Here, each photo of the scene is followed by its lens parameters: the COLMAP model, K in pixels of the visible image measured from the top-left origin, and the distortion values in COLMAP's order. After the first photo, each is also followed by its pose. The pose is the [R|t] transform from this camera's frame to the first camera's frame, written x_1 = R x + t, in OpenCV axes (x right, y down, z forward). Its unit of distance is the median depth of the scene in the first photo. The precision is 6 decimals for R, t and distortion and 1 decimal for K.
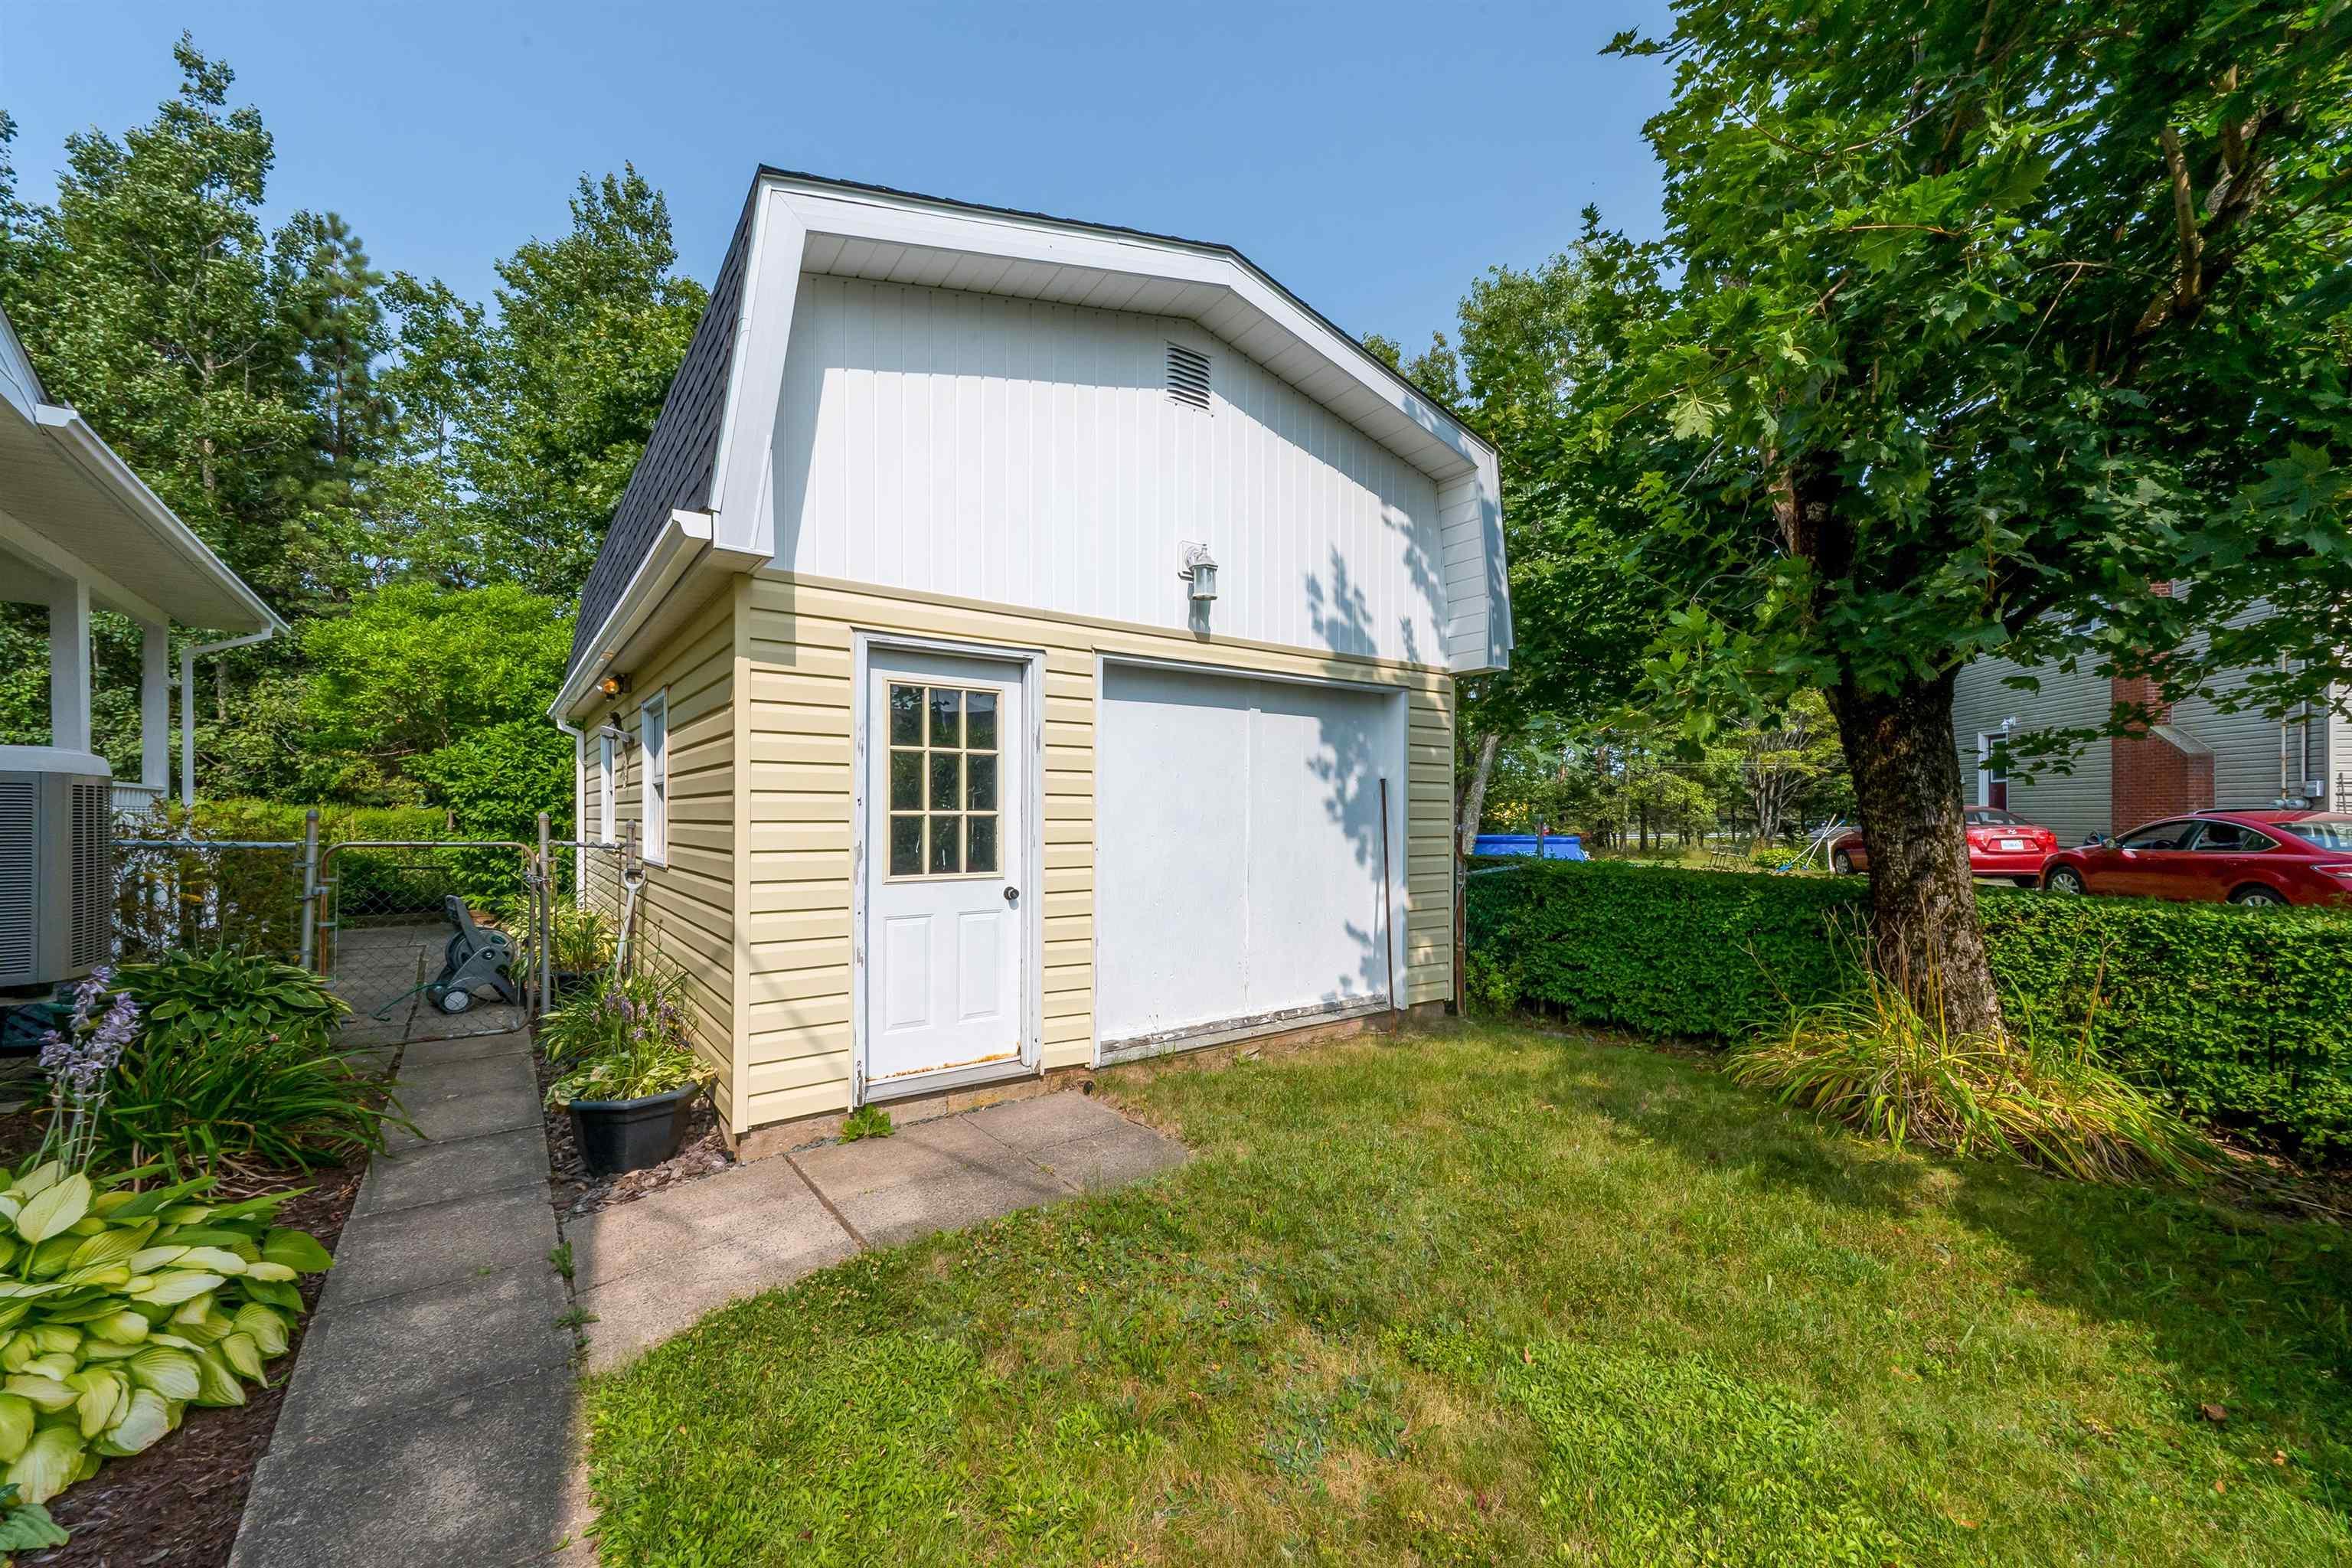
lens RADIAL K [[946.4, 0, 1171.8], [0, 946.4, 819.0], [0, 0, 1]] dist [0.069950, -0.029039]
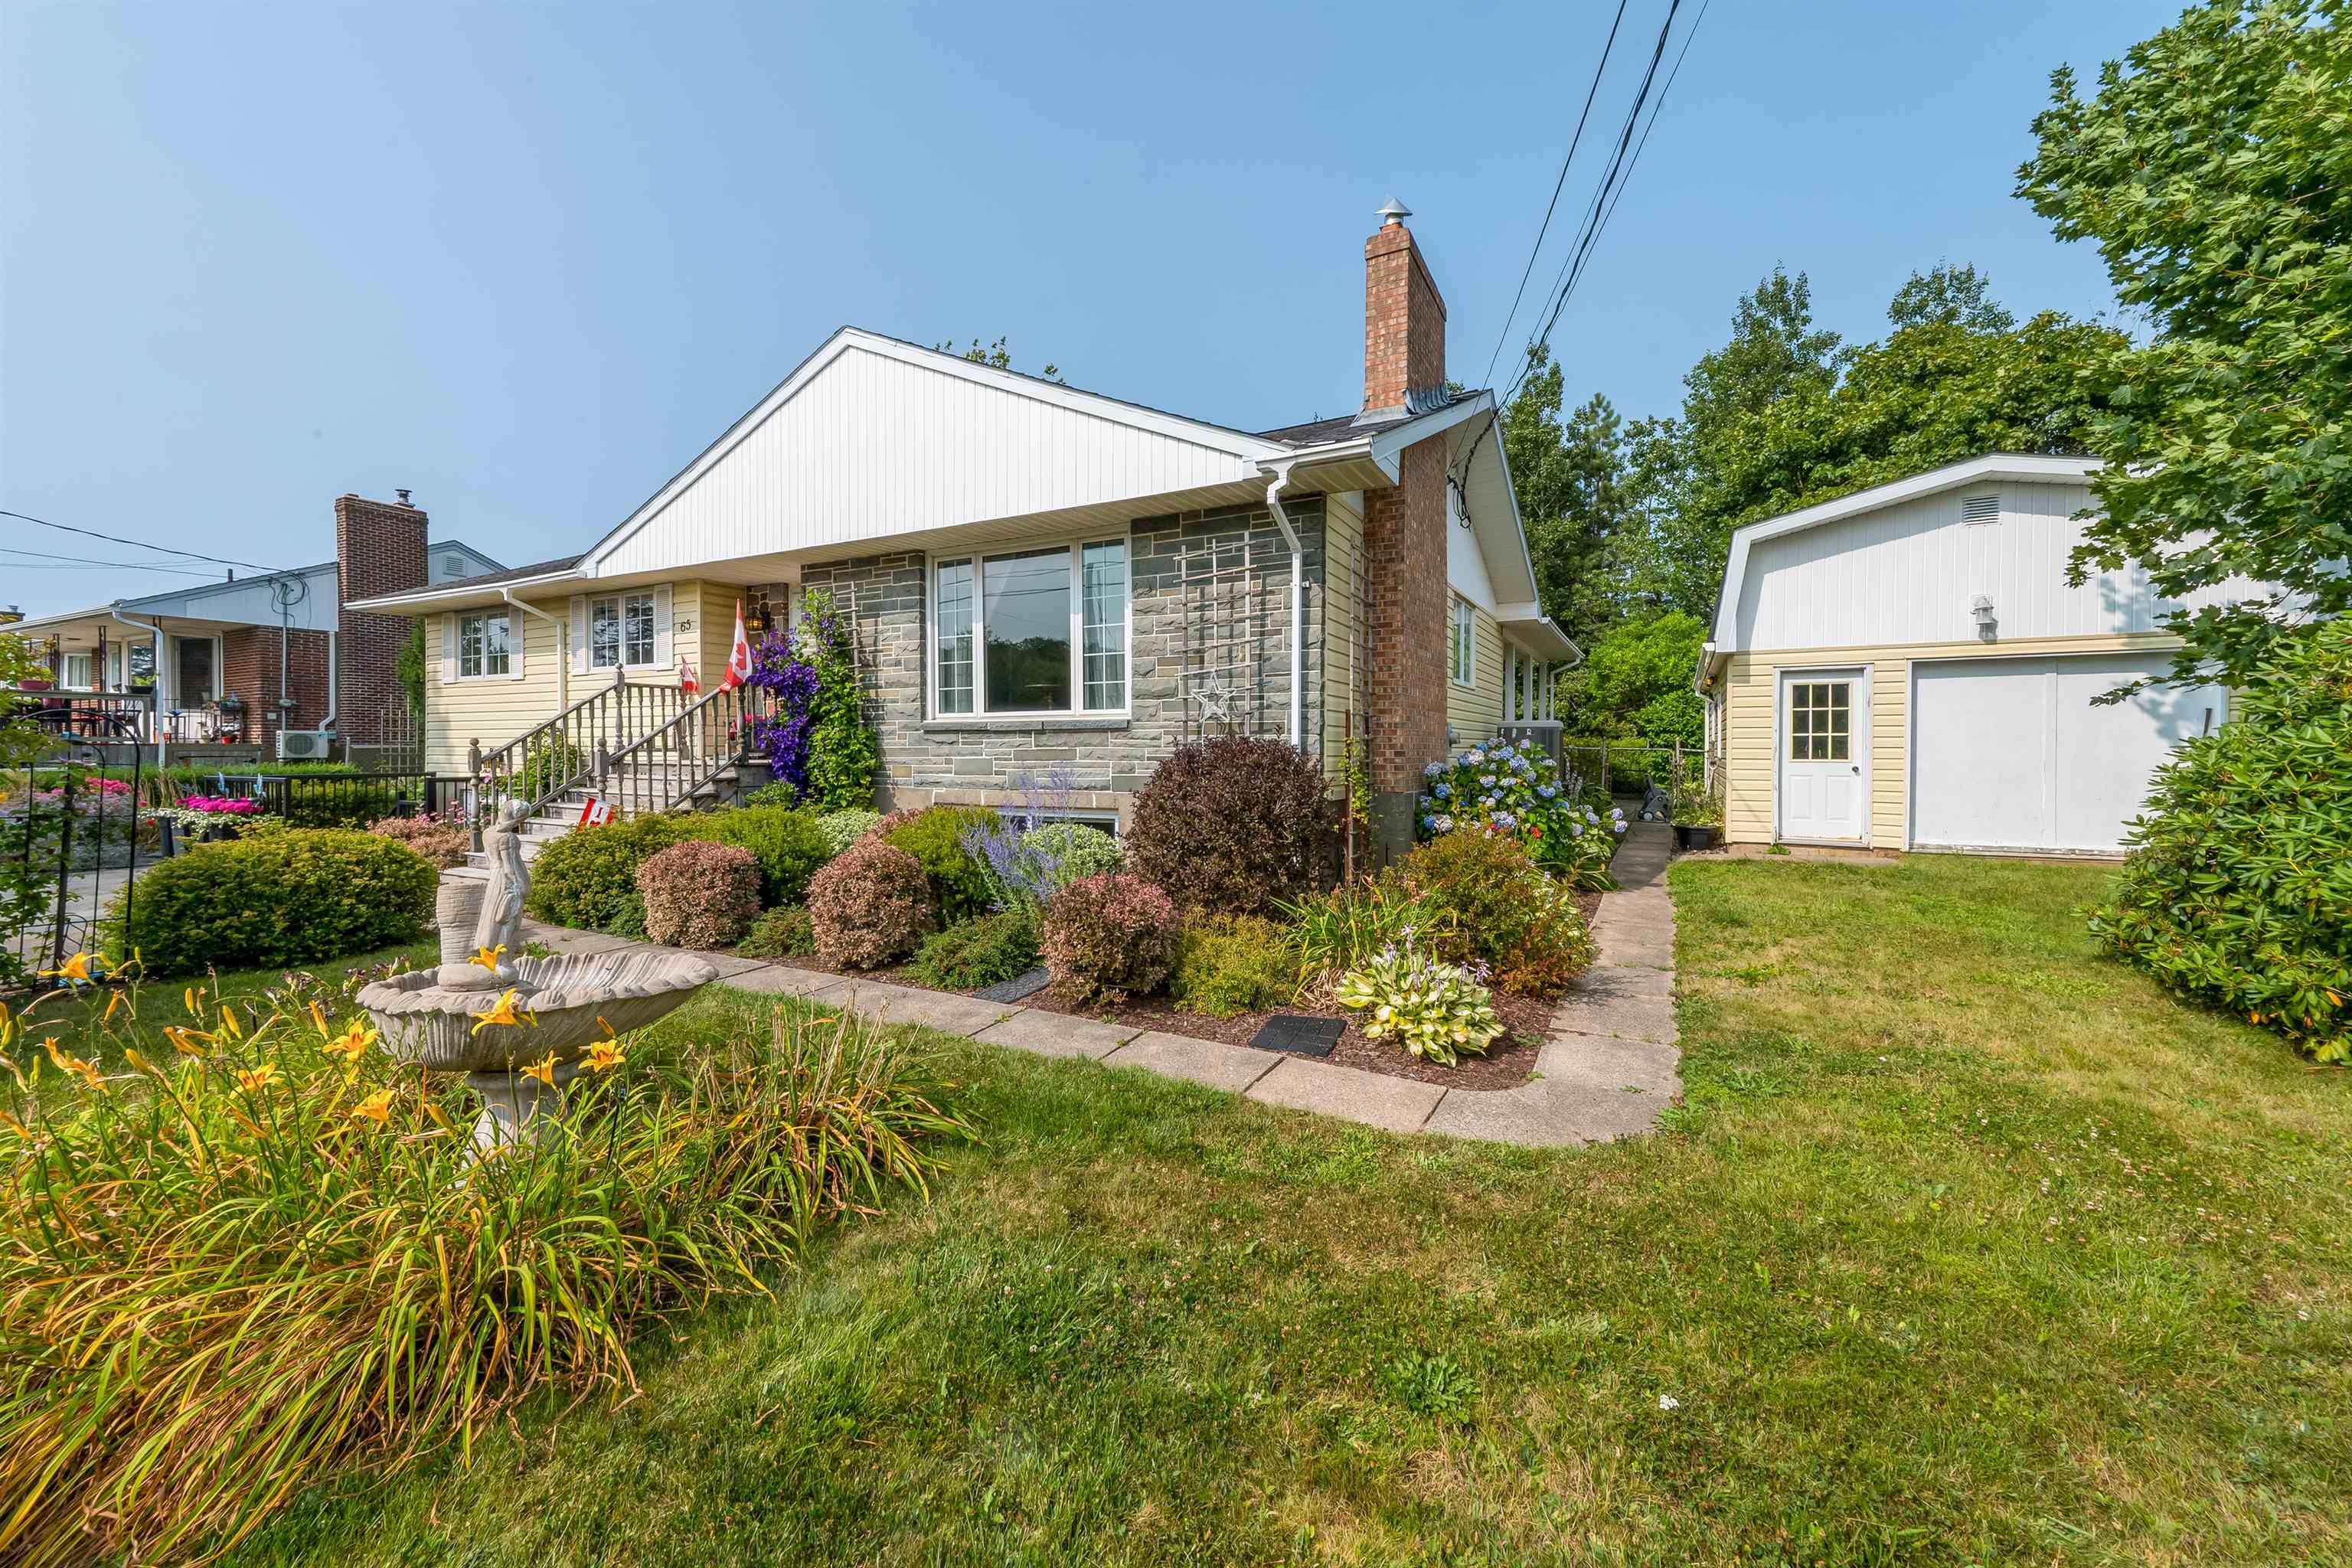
lens RADIAL K [[929.5, 0, 1166.2], [0, 929.5, 755.0], [0, 0, 1]] dist [0.000269, -0.000013]
pose [[0.435840, 0.007813, -0.899990, 0.924514], [-0.006822, 0.999962, 0.005377, 0.035429], [0.899998, 0.003796, 0.435877, -1.220050]]
